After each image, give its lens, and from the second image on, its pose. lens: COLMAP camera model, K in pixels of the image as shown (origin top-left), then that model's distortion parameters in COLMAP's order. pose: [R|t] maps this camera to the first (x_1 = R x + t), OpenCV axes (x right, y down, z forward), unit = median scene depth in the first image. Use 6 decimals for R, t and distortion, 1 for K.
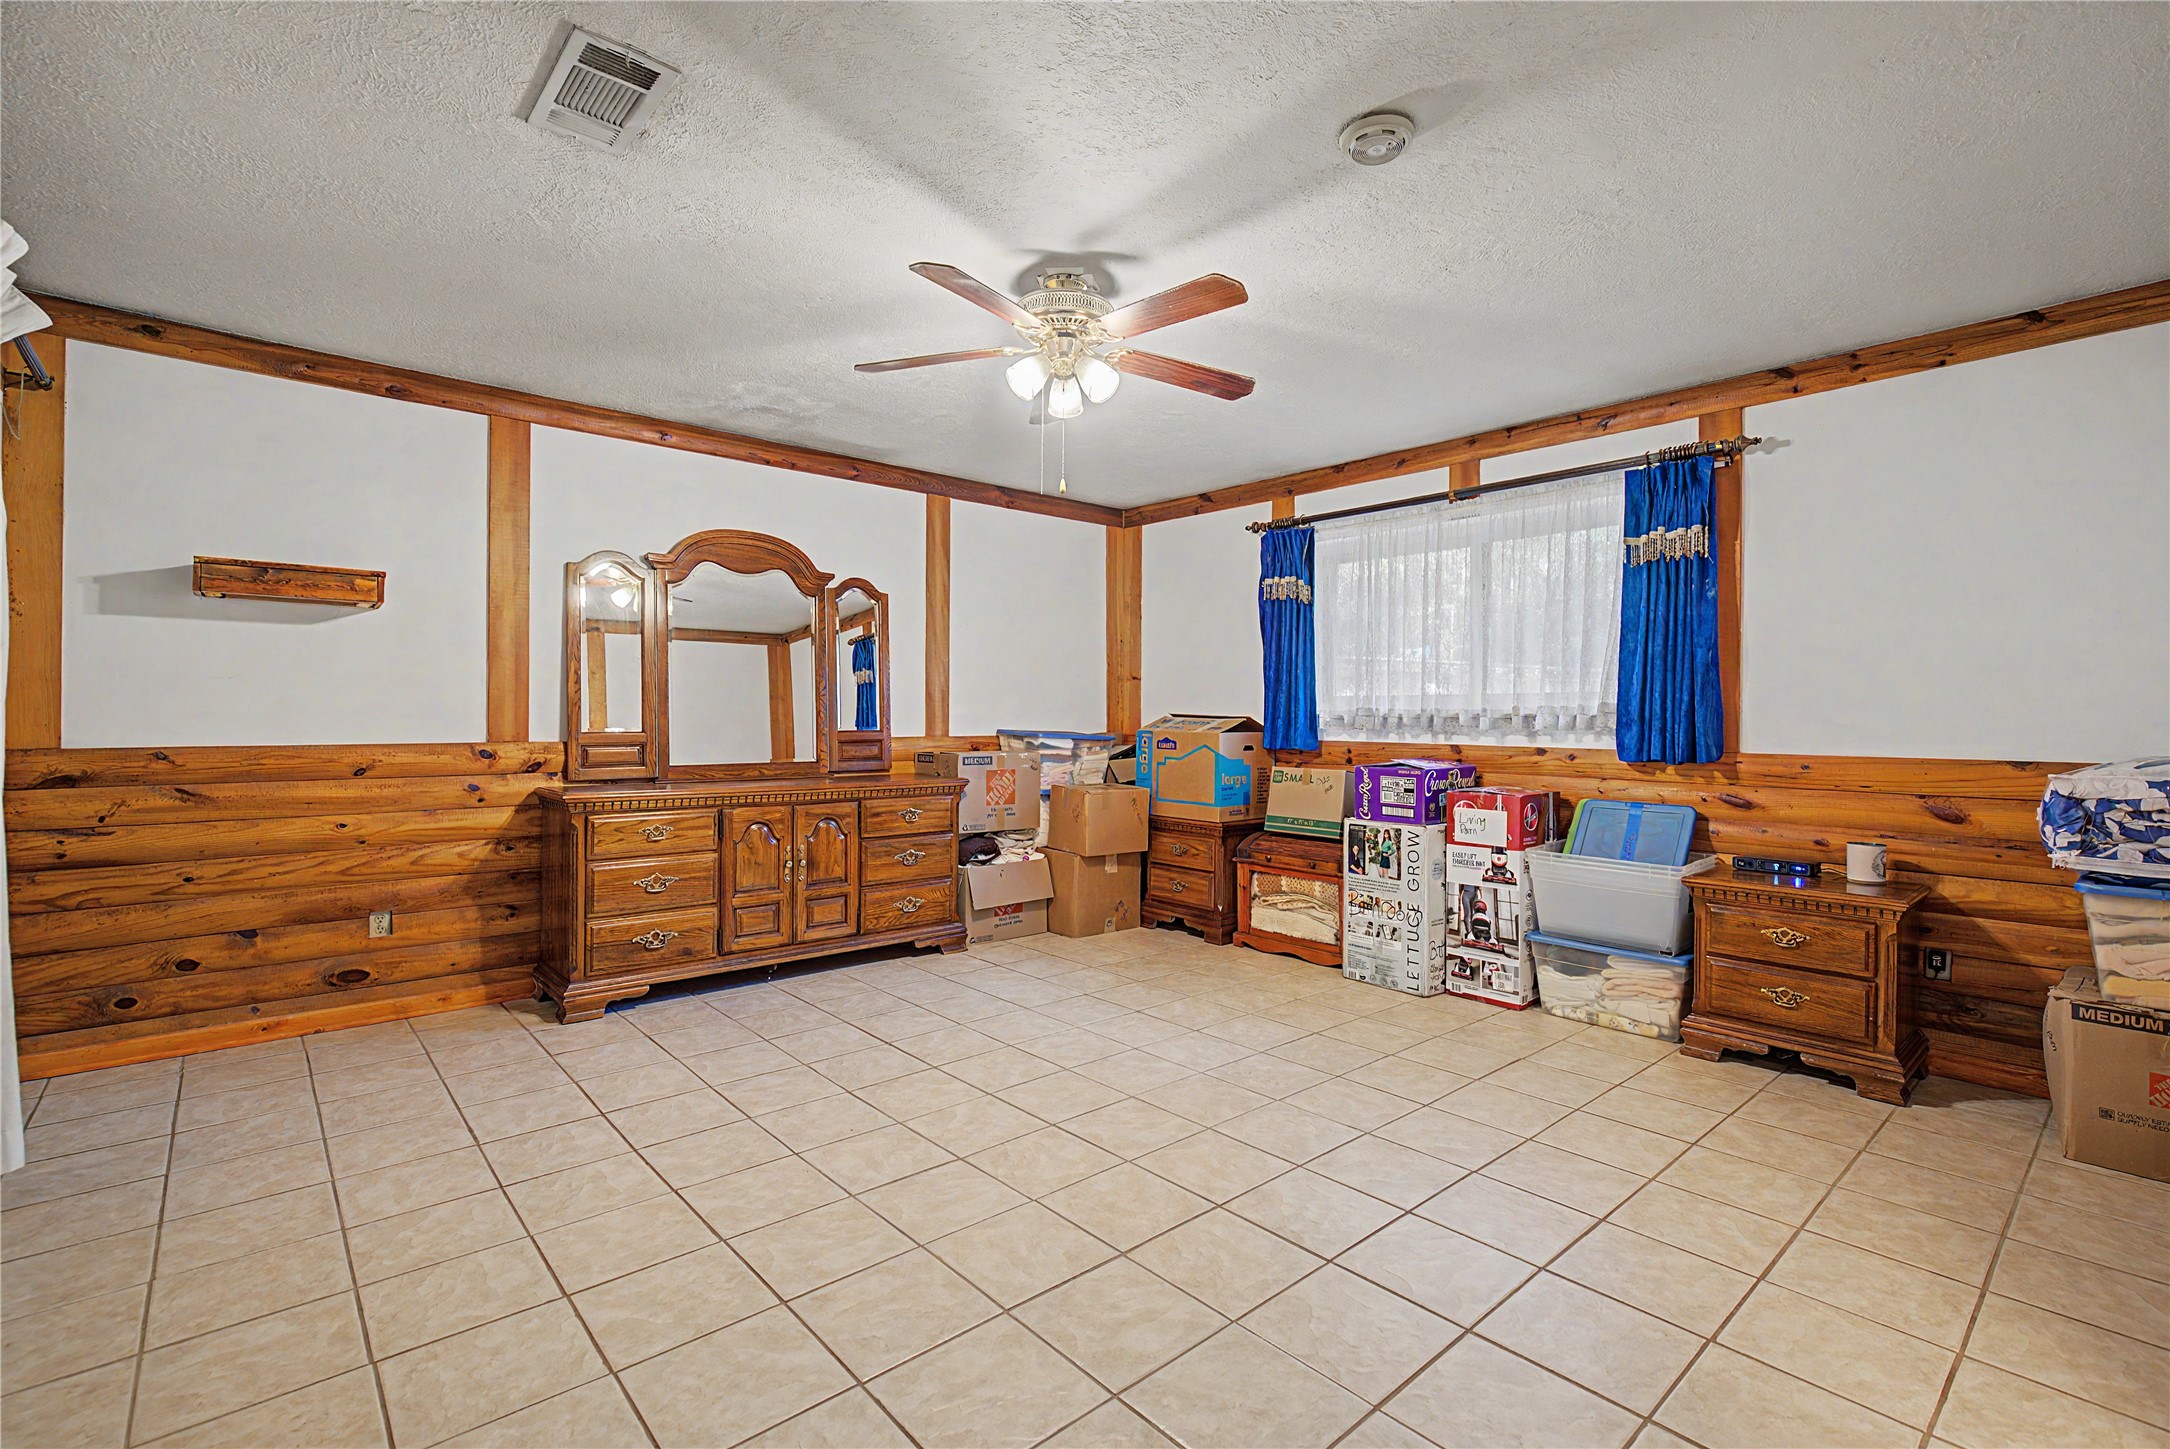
lens RADIAL K [[1009.6, 0, 1076.0], [0, 1009.6, 733.2], [0, 0, 1]] dist [-0.001669, 0.000722]
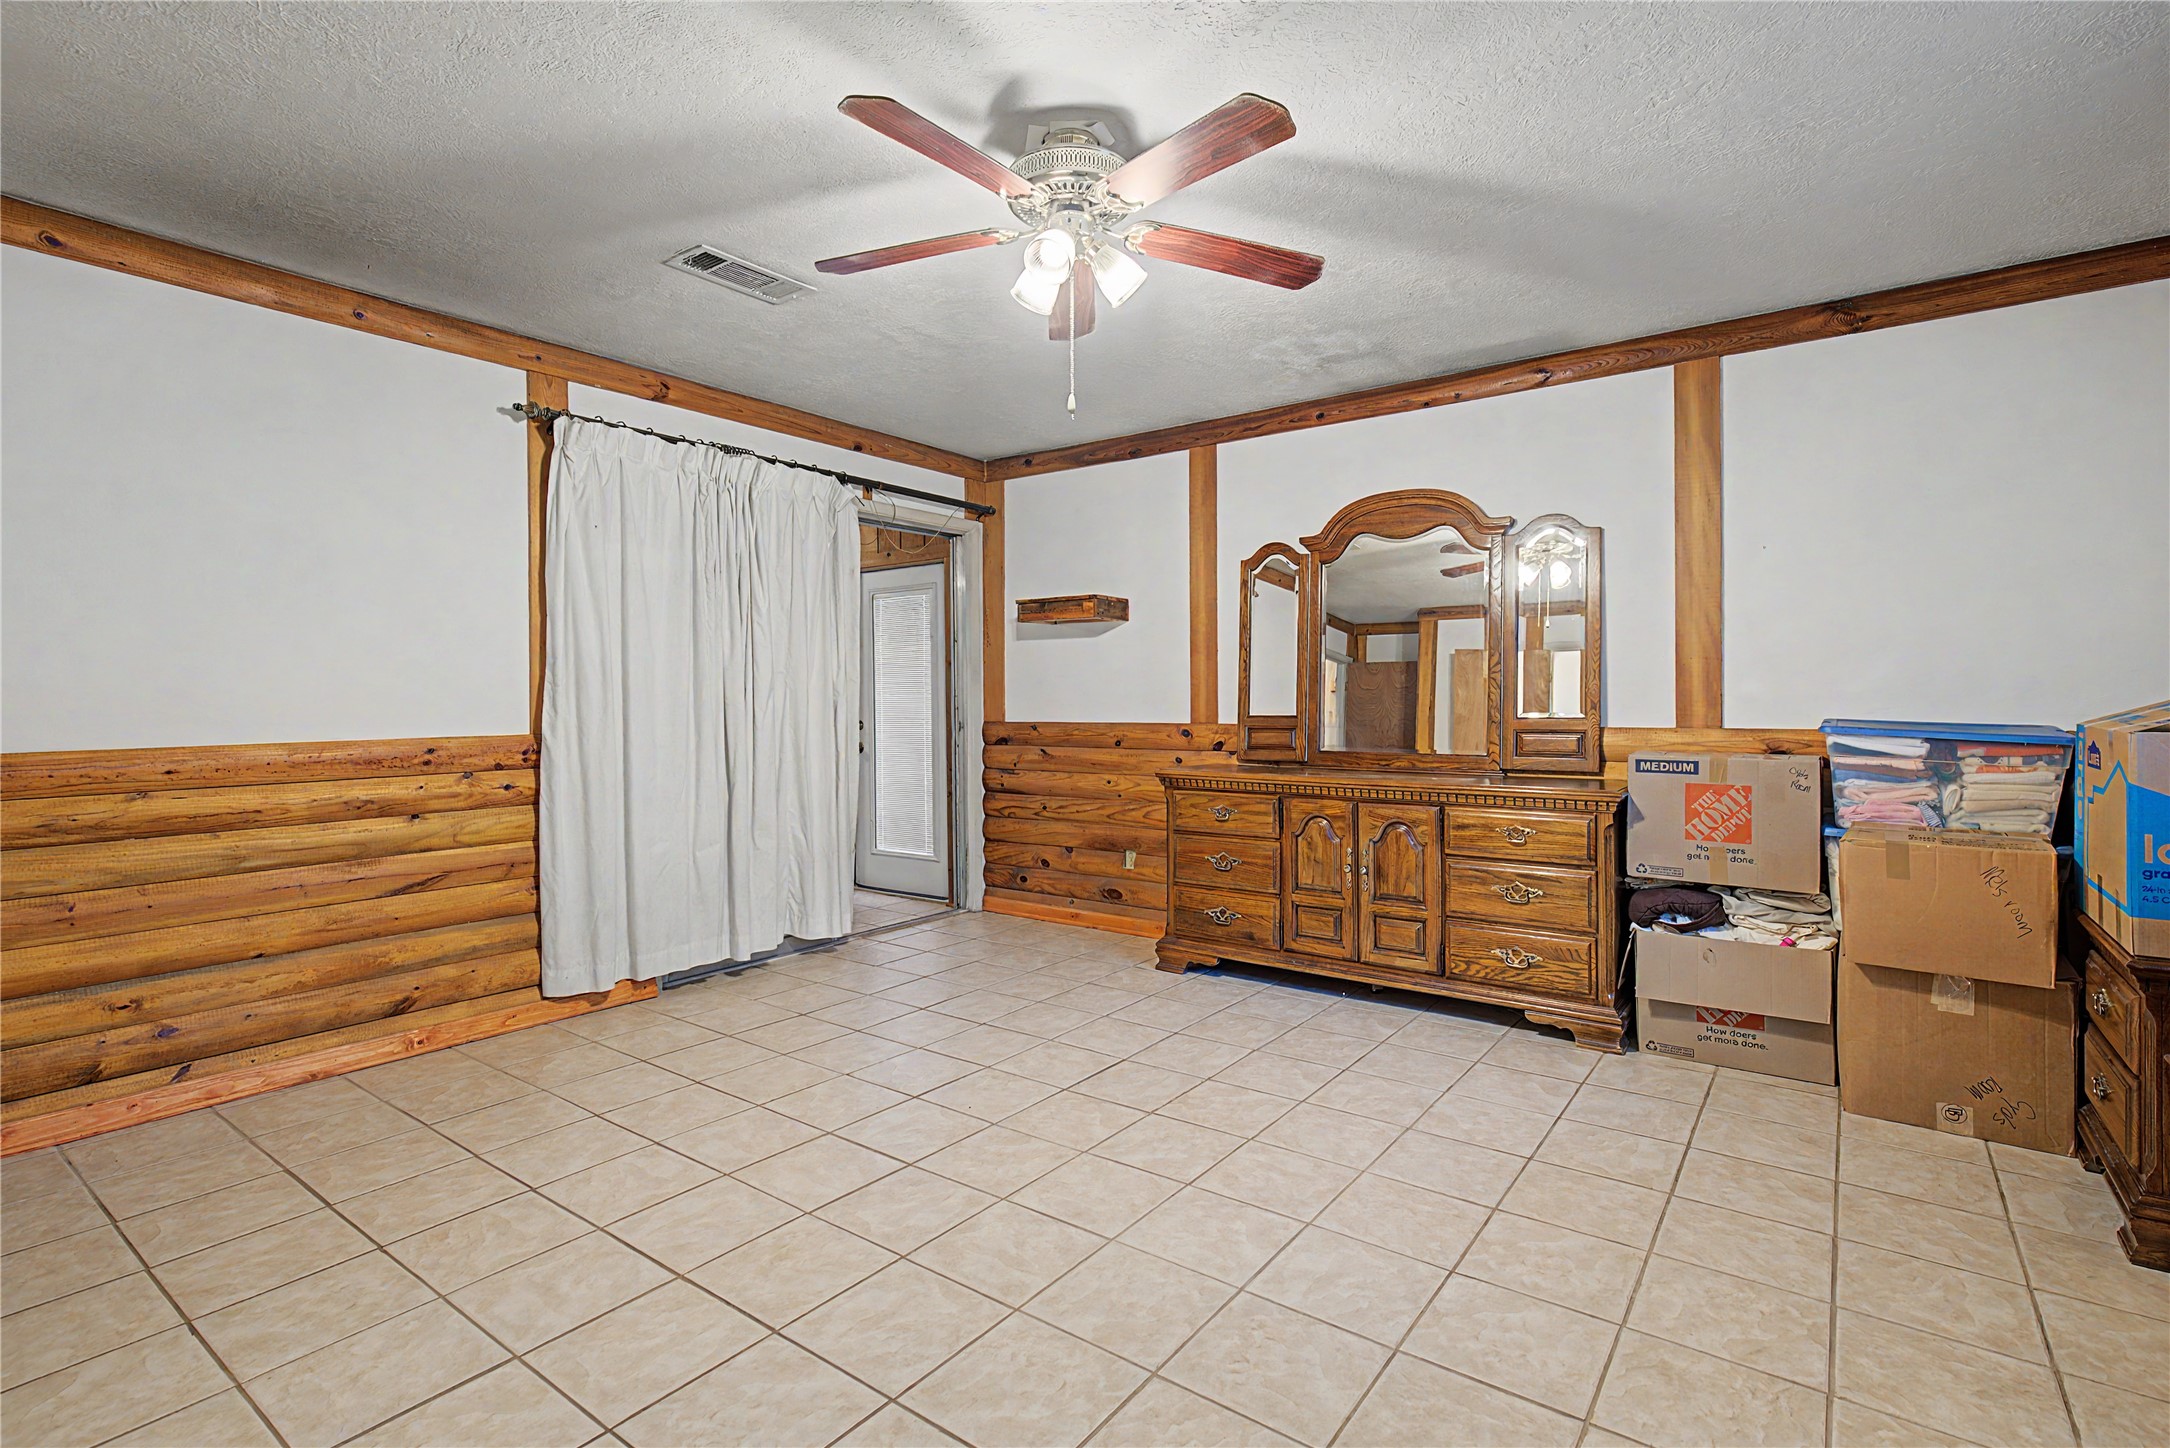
lens RADIAL K [[1009.6, 0, 1077.5], [0, 1009.6, 709.6], [0, 0, 1]] dist [-0.001669, 0.000722]
pose [[0.205412, 0.002870, -0.978671, 0.550764], [-0.011839, 0.999930, 0.000447, -0.005811], [0.978604, 0.011494, 0.205431, 0.620160]]
